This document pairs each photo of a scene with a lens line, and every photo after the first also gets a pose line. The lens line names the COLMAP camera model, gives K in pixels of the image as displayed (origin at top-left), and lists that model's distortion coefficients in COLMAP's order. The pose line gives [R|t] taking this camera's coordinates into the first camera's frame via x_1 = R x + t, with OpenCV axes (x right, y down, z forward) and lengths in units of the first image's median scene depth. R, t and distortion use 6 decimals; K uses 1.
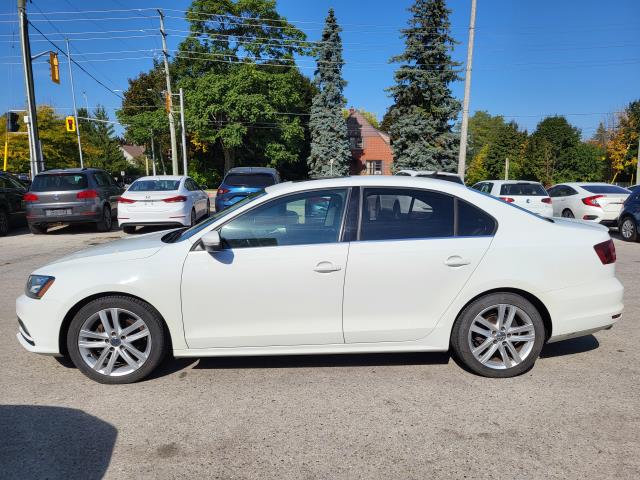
lens RADIAL K [[489.7, 0, 327.3], [0, 489.7, 257.3], [0, 0, 1]] dist [0.050290, -0.024518]
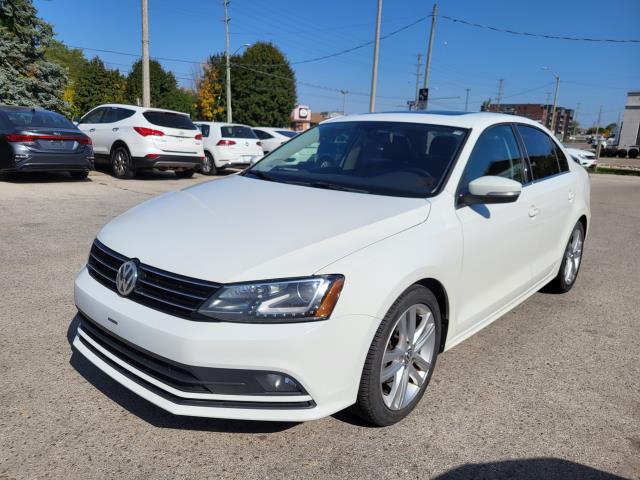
lens RADIAL K [[489.7, 0, 322.1], [0, 489.7, 240.1], [0, 0, 1]] dist [0.050290, -0.024518]
pose [[0.690822, -0.131575, 0.710952, -0.161611], [0.075776, 0.991063, 0.109785, -0.010064], [-0.719043, -0.021969, 0.694618, 0.108301]]
